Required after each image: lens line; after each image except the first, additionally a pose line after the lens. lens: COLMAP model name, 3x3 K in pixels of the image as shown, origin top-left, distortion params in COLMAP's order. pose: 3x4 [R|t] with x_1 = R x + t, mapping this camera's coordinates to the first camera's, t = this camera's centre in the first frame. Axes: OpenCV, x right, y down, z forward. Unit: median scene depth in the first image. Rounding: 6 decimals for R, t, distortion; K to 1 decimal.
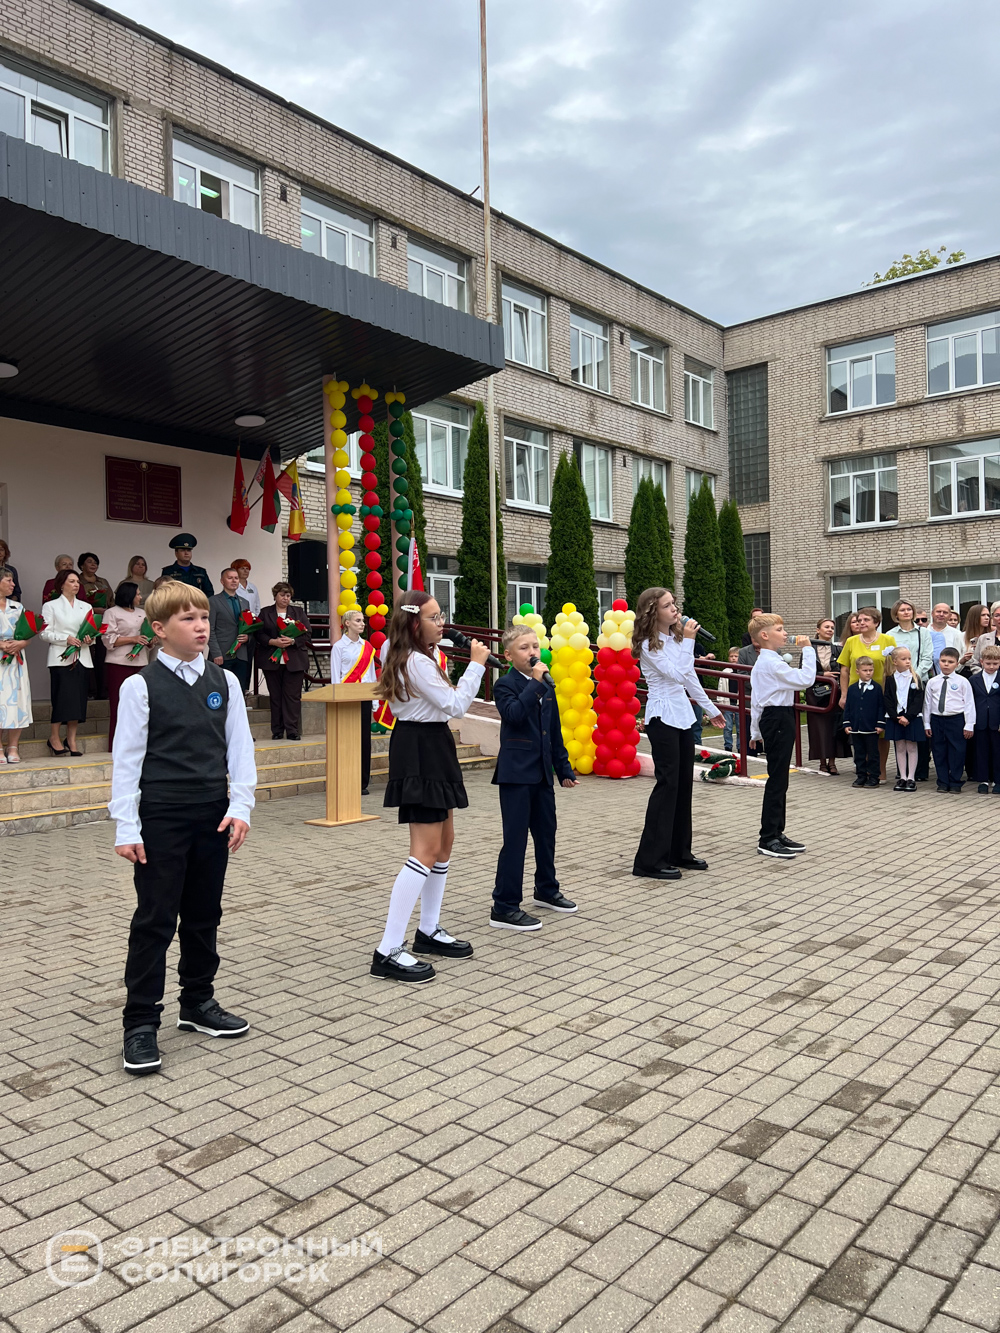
lens RADIAL K [[1009.2, 0, 502.4], [0, 1009.2, 659.6], [0, 0, 1]] dist [0.062705, -0.056753]
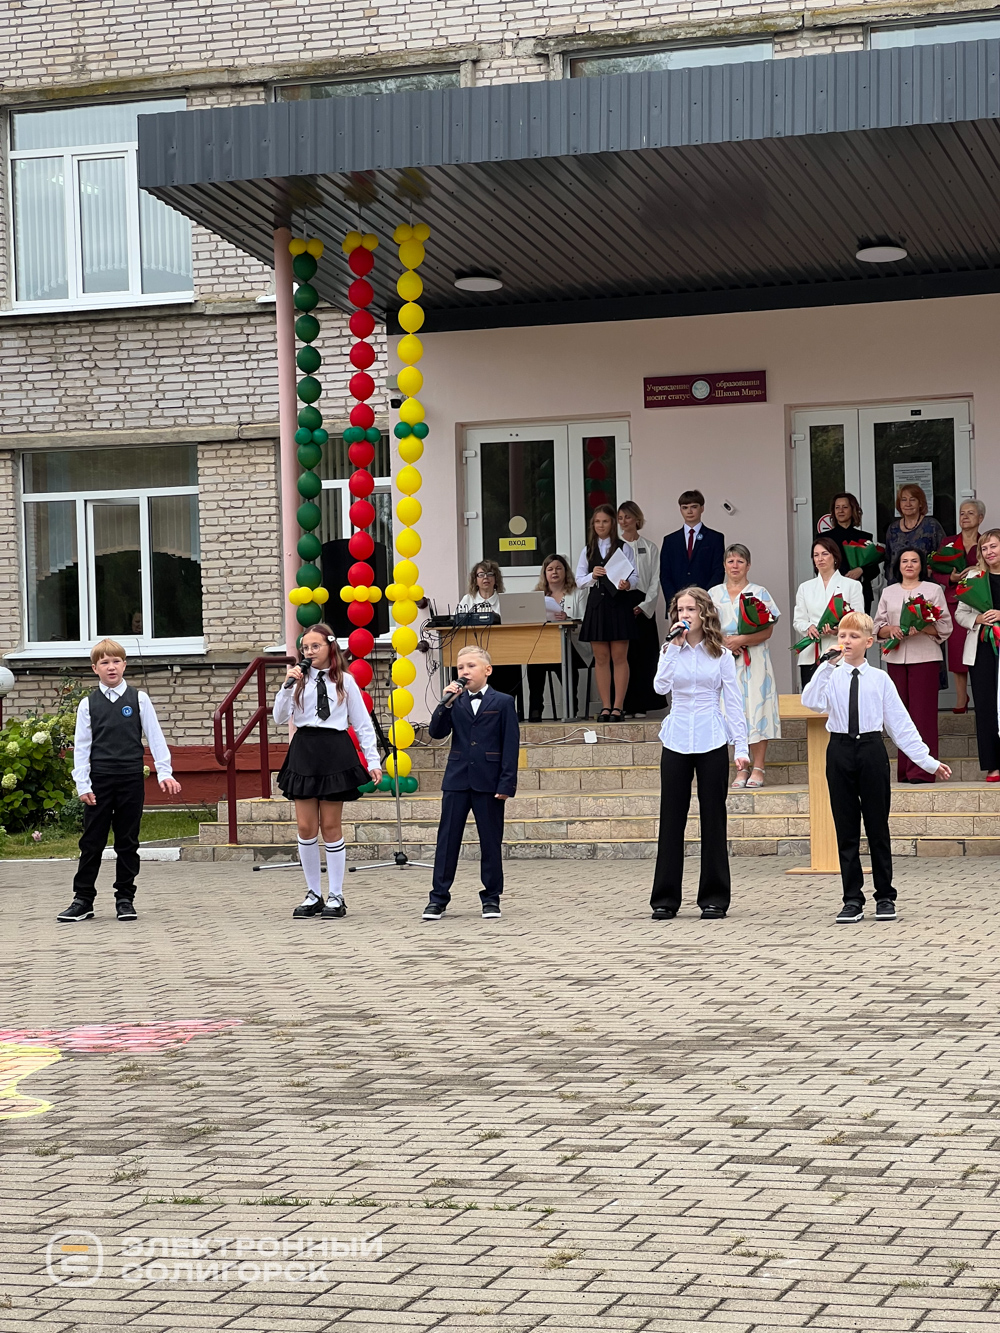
lens RADIAL K [[2974.2, 0, 510.4], [0, 2974.2, 664.6], [0, 0, 1]] dist [0.251614, 0.000000]
pose [[0.387860, -0.002377, -0.921715, 0.609323], [0.027057, 0.999595, 0.008808, -0.008215], [0.921321, -0.028355, 0.387767, -0.033807]]
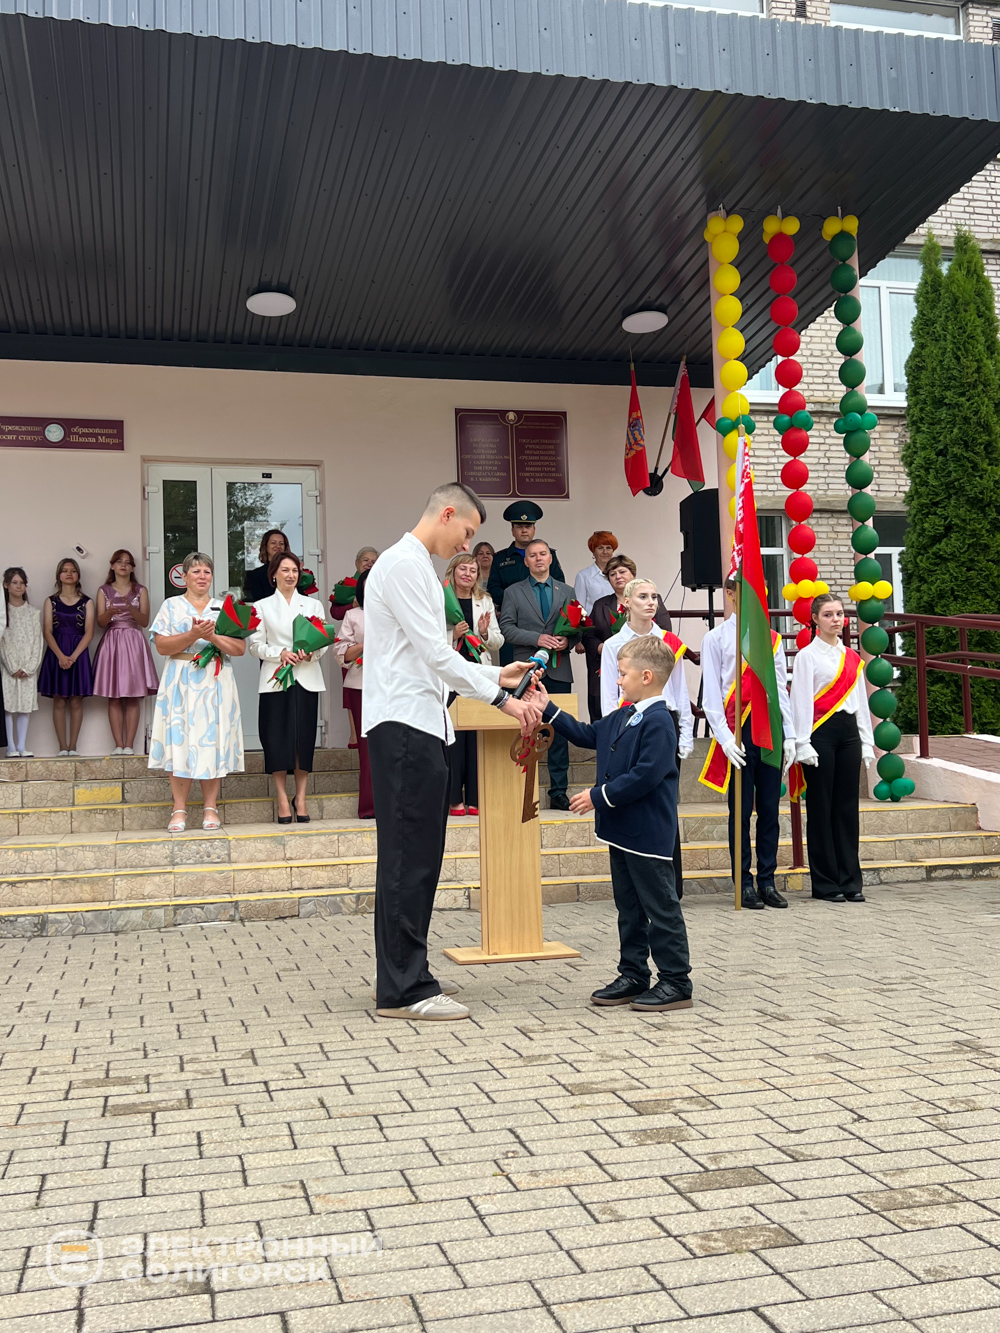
lens RADIAL K [[1295.7, 0, 472.2], [0, 1295.7, 660.7], [0, 0, 1]] dist [0.085070, 0.000000]
pose [[0.812535, -0.042804, -0.581339, 0.077030], [0.016961, 0.998614, -0.049823, 0.012426], [0.582666, 0.030623, 0.812135, 0.140851]]
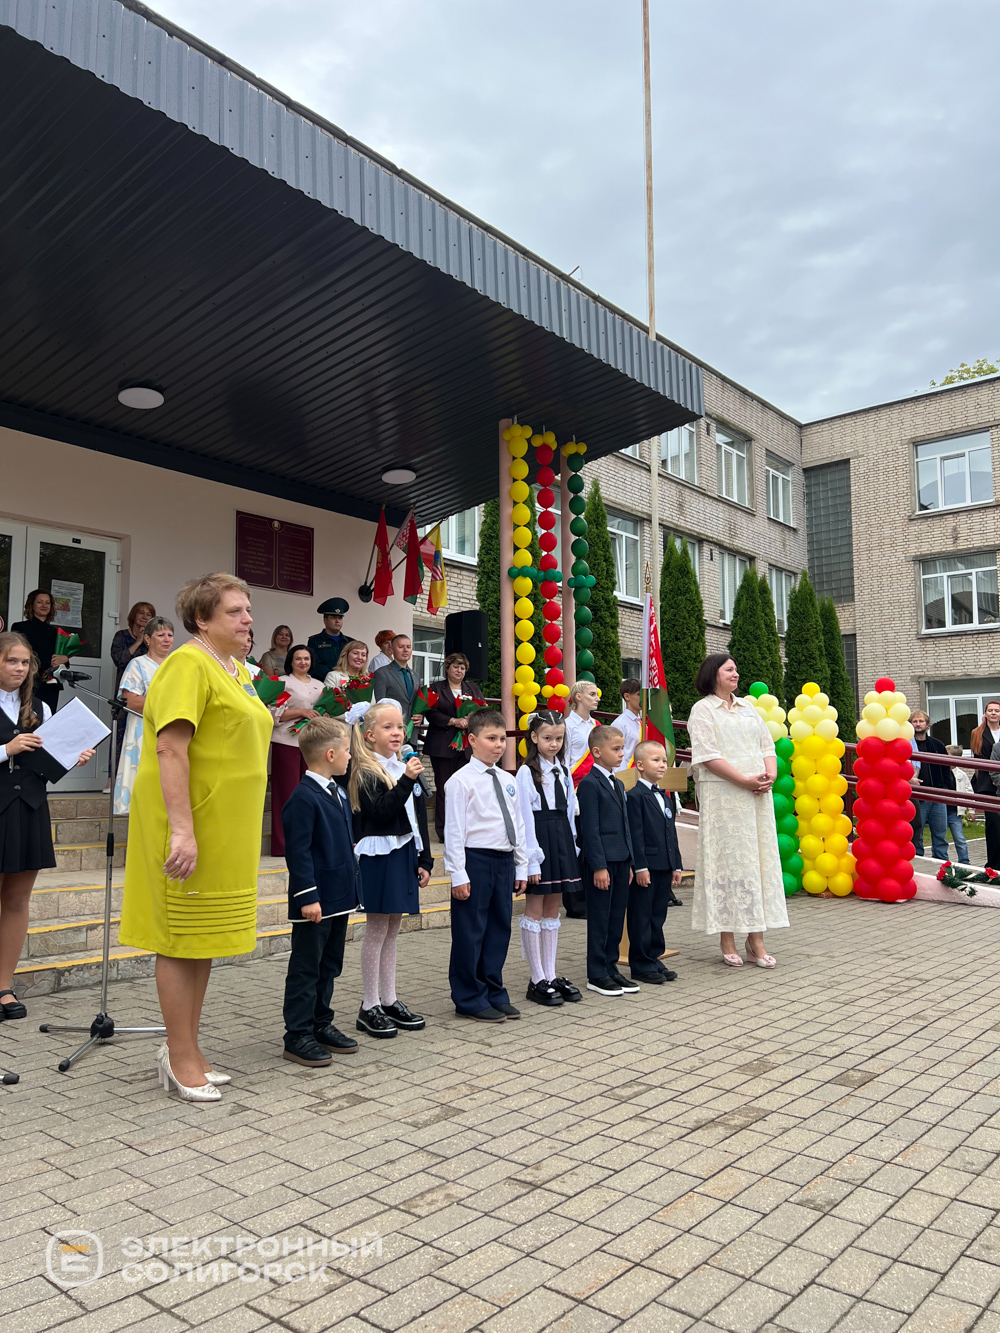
lens RADIAL K [[1009.2, 0, 501.5], [0, 1009.2, 673.4], [0, 0, 1]] dist [0.062705, -0.056753]
pose [[0.999867, 0.016286, -0.001061, -0.084898], [-0.016313, 0.995333, -0.095113, 0.008686], [-0.000493, 0.095118, 0.995466, 0.080153]]
